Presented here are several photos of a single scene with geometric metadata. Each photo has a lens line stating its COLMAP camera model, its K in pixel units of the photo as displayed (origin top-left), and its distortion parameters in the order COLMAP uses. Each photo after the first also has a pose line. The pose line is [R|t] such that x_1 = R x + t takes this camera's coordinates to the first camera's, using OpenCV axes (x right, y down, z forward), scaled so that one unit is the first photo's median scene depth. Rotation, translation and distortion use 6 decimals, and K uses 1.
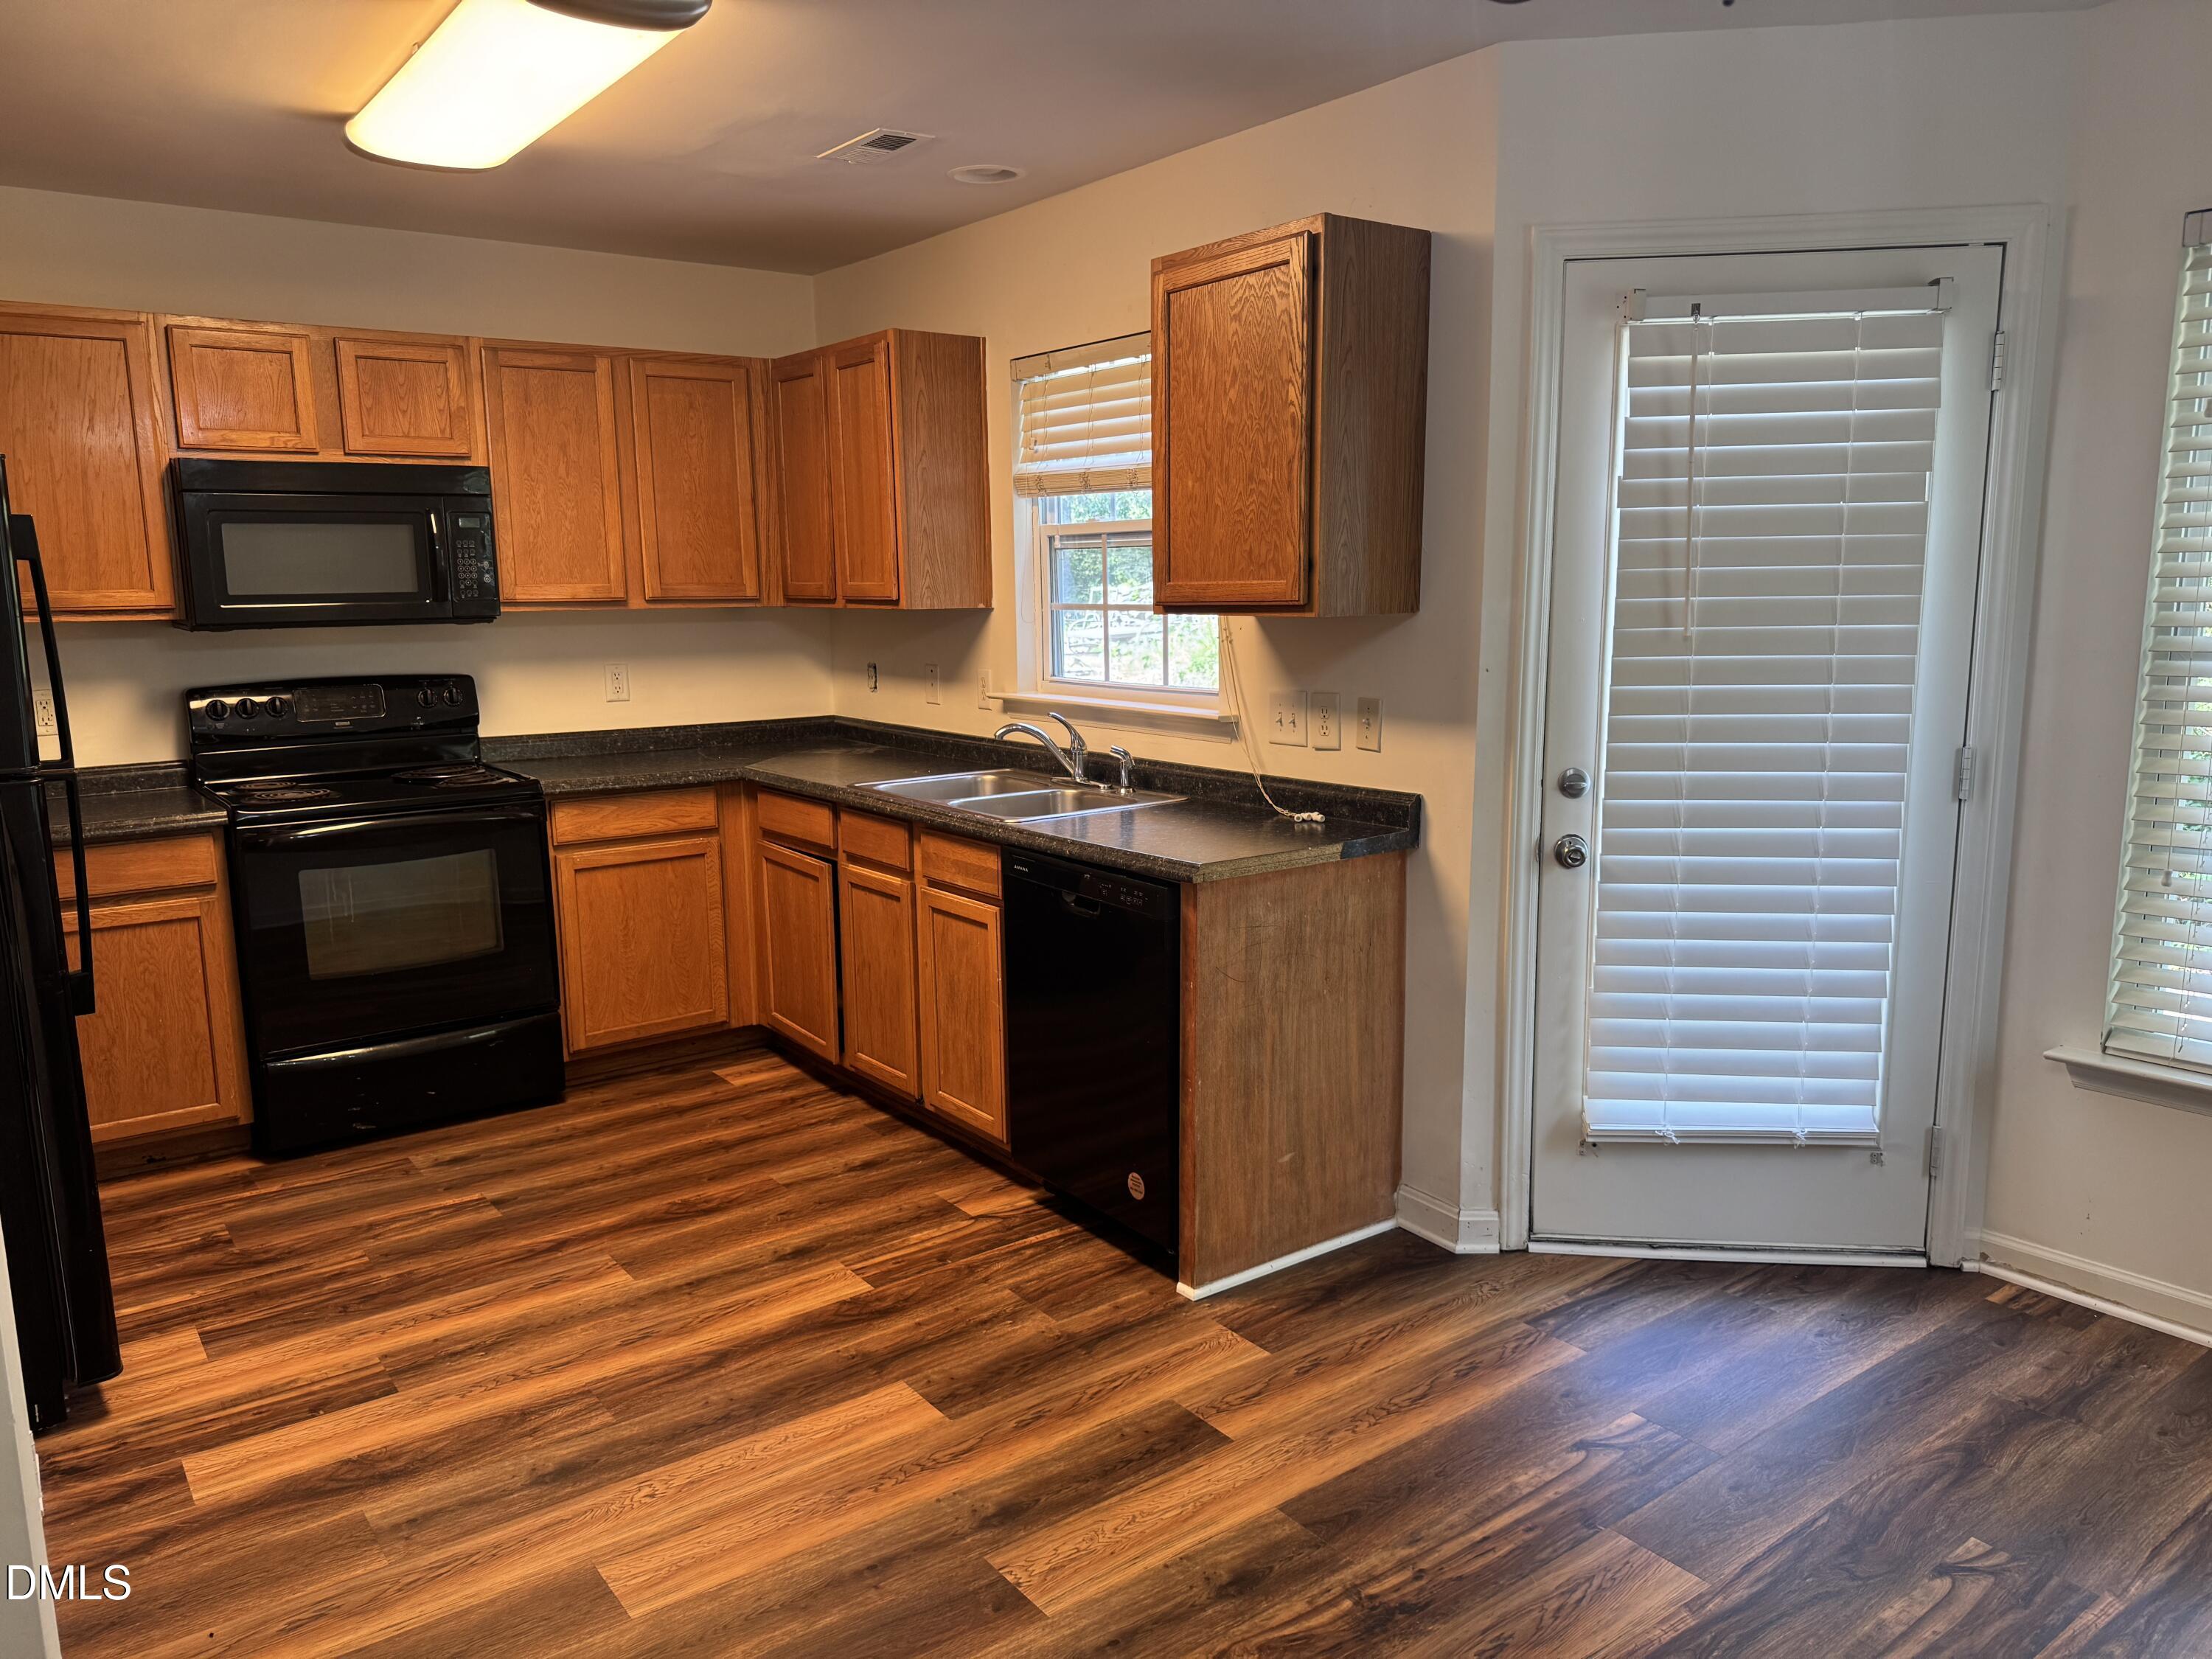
lens RADIAL K [[1543.8, 0, 1094.1], [0, 1543.8, 852.5], [0, 0, 1]] dist [0.040449, -0.048820]
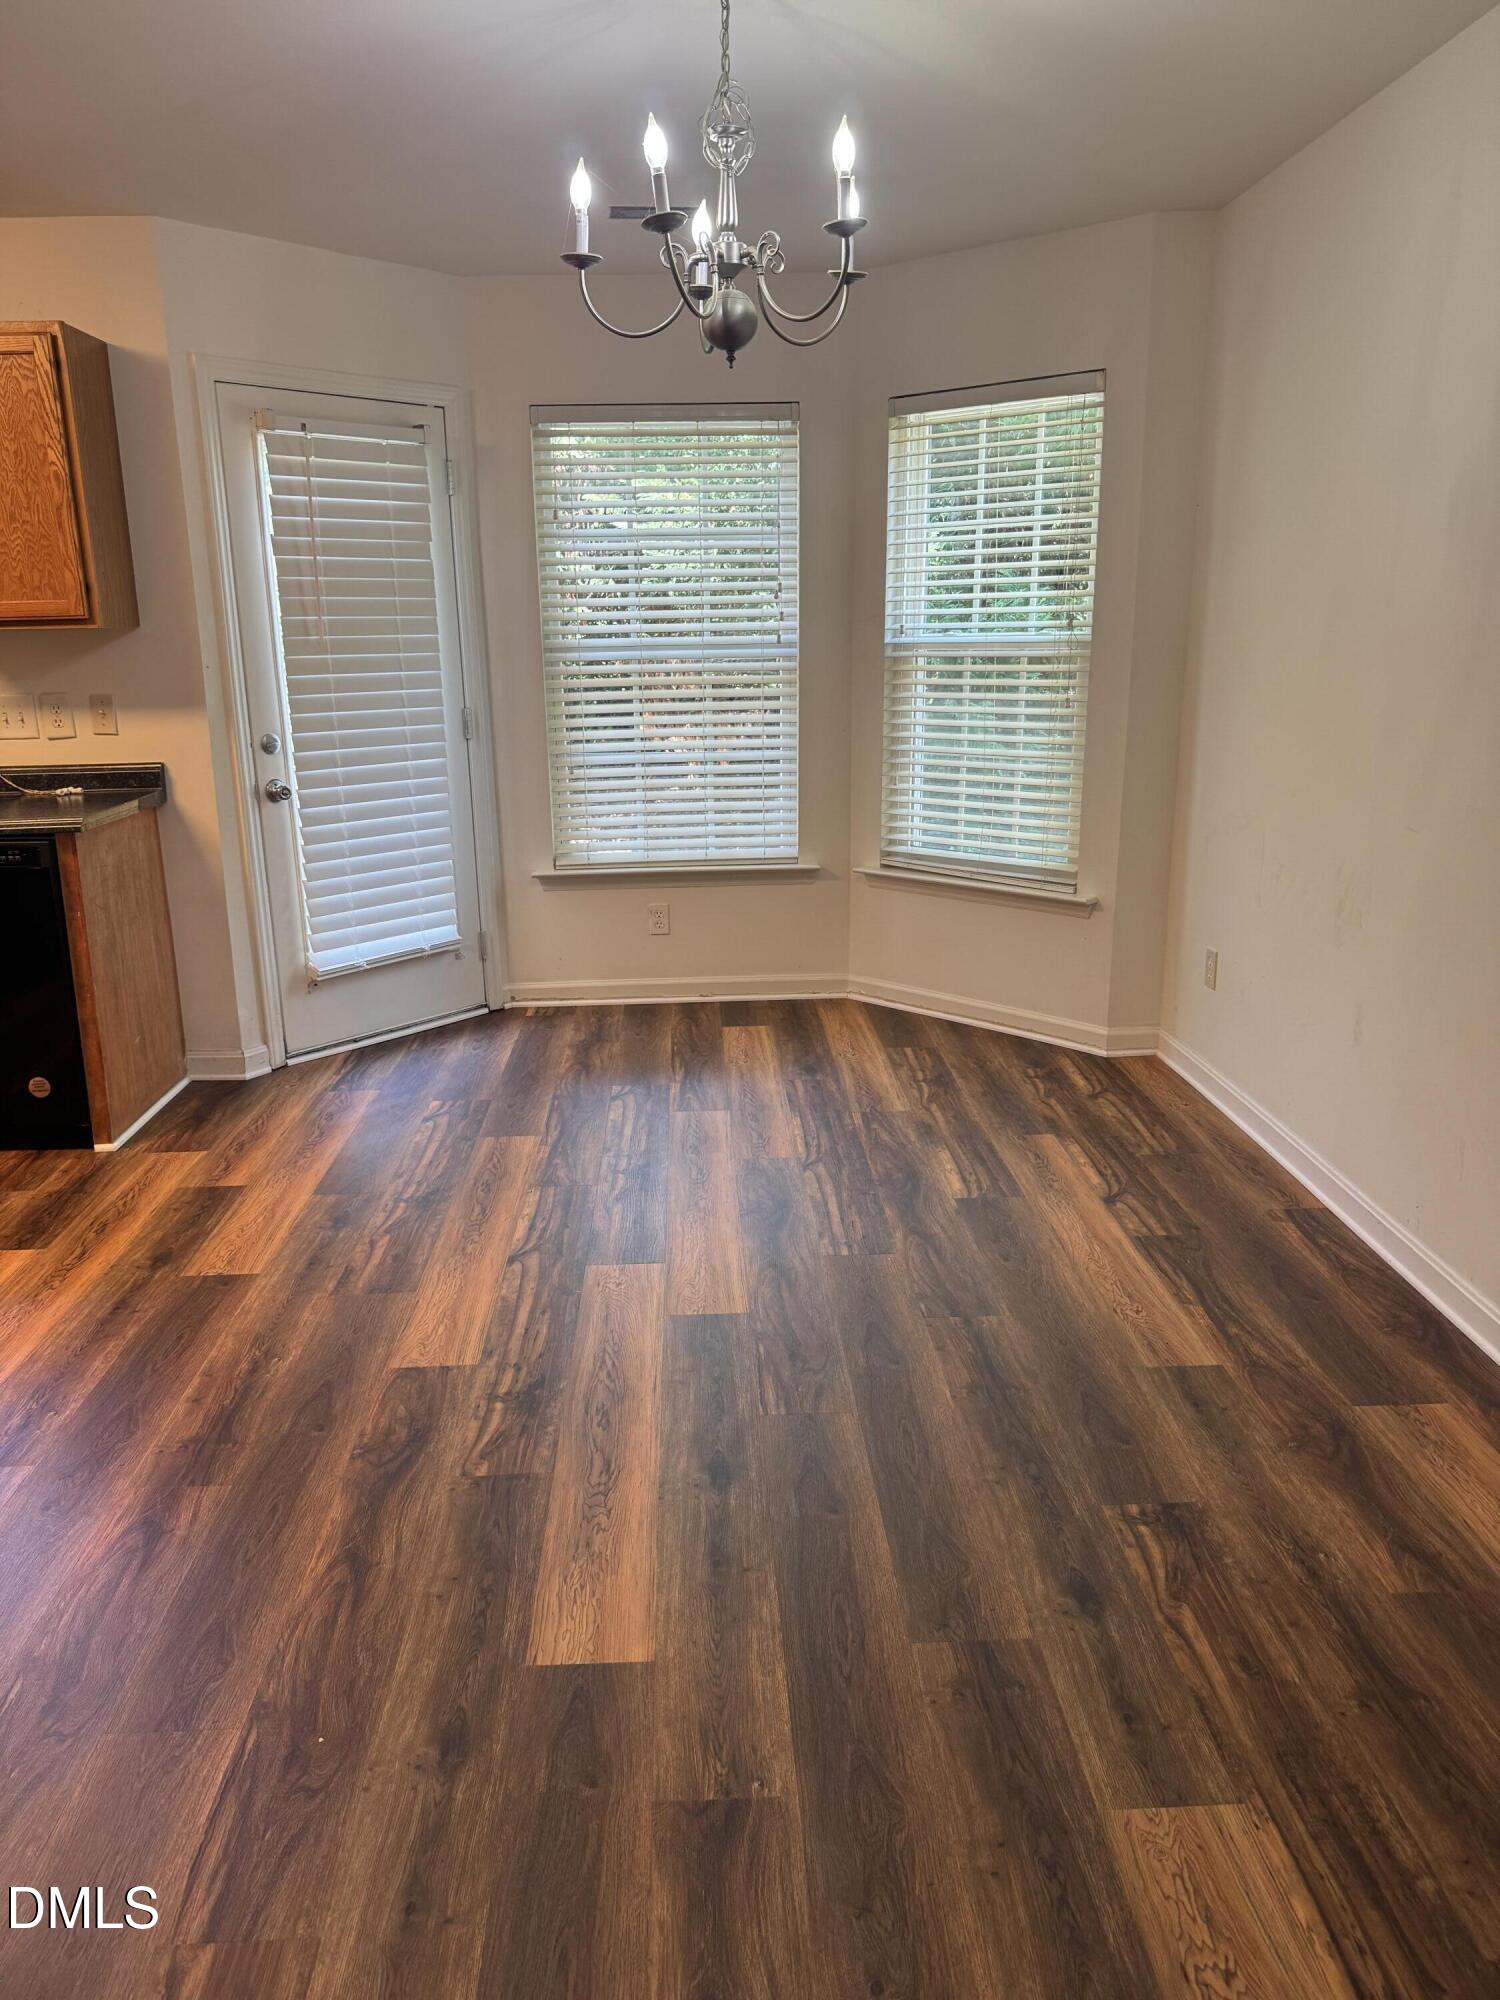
lens RADIAL K [[1395.9, 0, 764.7], [0, 1395.9, 1007.1], [0, 0, 1]] dist [0.040449, -0.048820]
pose [[0.561111, -0.218754, 0.798311, -0.579895], [0.147143, 0.975446, 0.163870, 0.053023], [-0.814557, 0.025516, 0.579522, -0.171962]]
